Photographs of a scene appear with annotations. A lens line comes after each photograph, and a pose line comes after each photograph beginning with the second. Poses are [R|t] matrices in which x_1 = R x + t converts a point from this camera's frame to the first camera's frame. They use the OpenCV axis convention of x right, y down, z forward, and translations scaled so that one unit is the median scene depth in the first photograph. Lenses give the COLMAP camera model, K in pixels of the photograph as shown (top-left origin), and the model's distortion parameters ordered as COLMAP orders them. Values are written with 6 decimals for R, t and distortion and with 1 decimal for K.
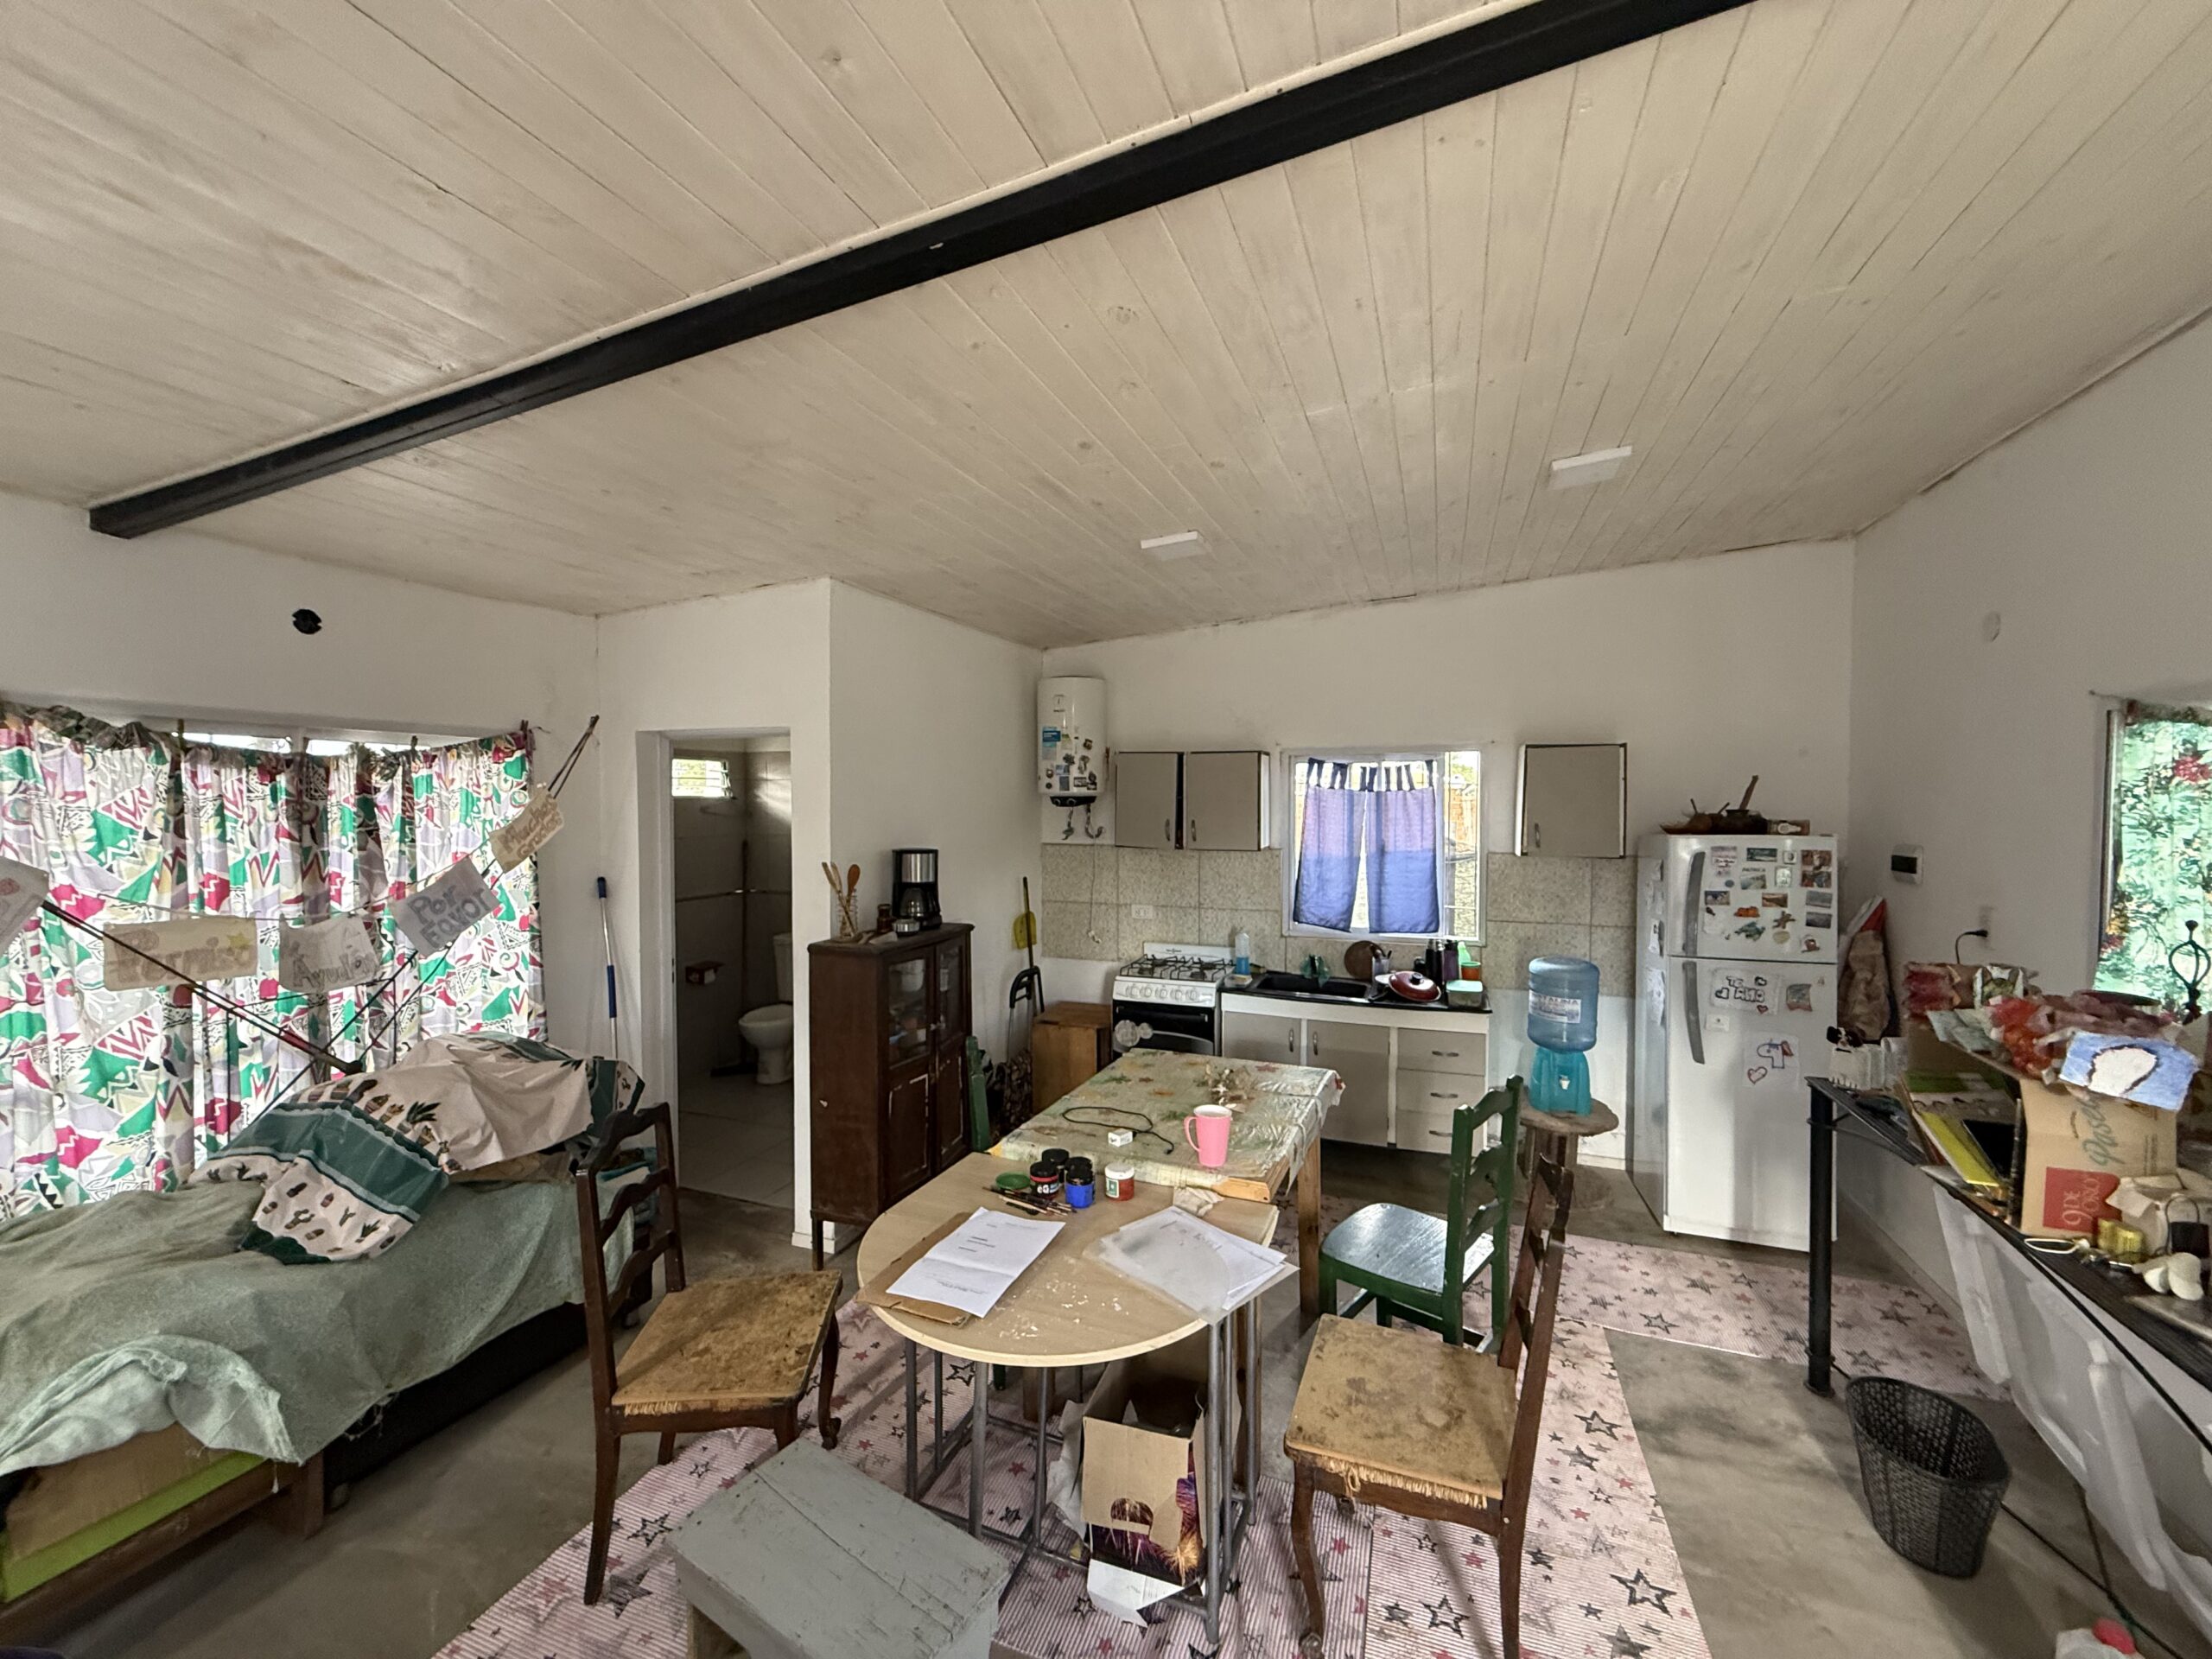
lens RADIAL K [[891.1, 0, 1106.0], [0, 891.1, 829.5], [0, 0, 1]] dist [-0.000808, -0.000035]
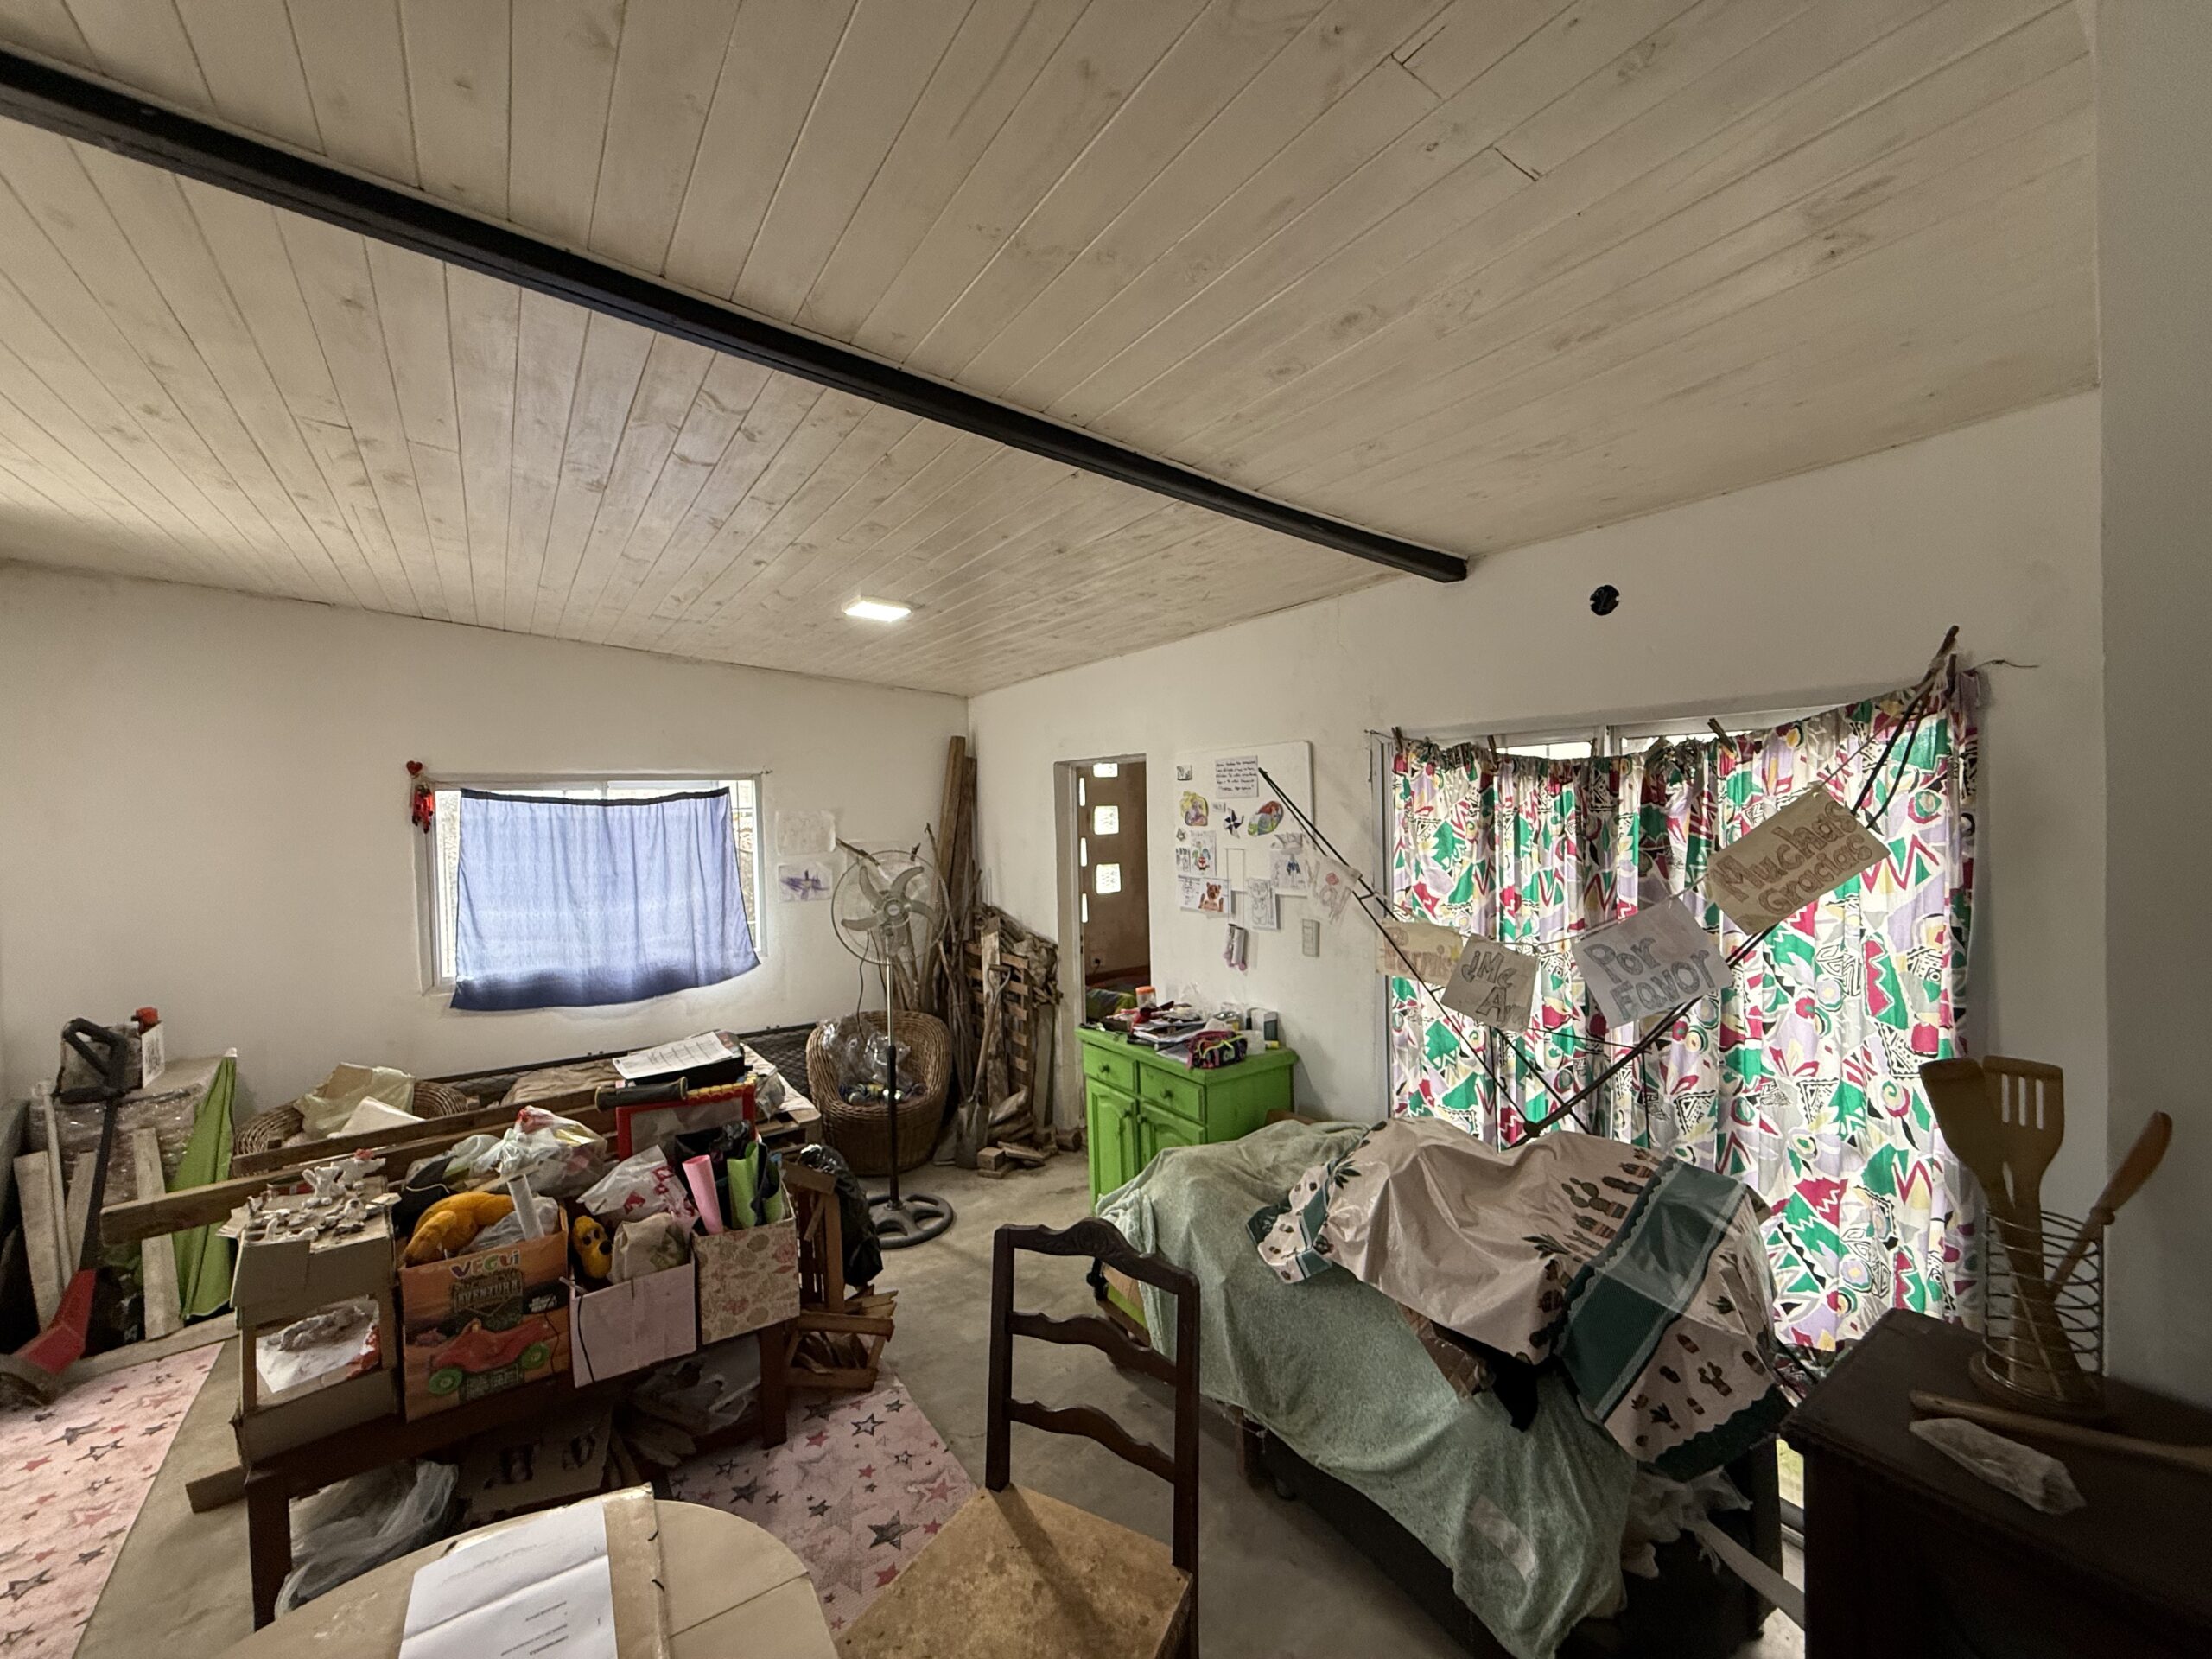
lens RADIAL K [[891.1, 0, 1106.0], [0, 891.1, 829.5], [0, 0, 1]] dist [-0.000808, -0.000035]
pose [[-0.556878, 0.028683, -0.830099, 0.073372], [-0.007994, 0.999172, 0.039888, -0.047966], [0.830556, 0.028848, -0.556187, 1.118355]]
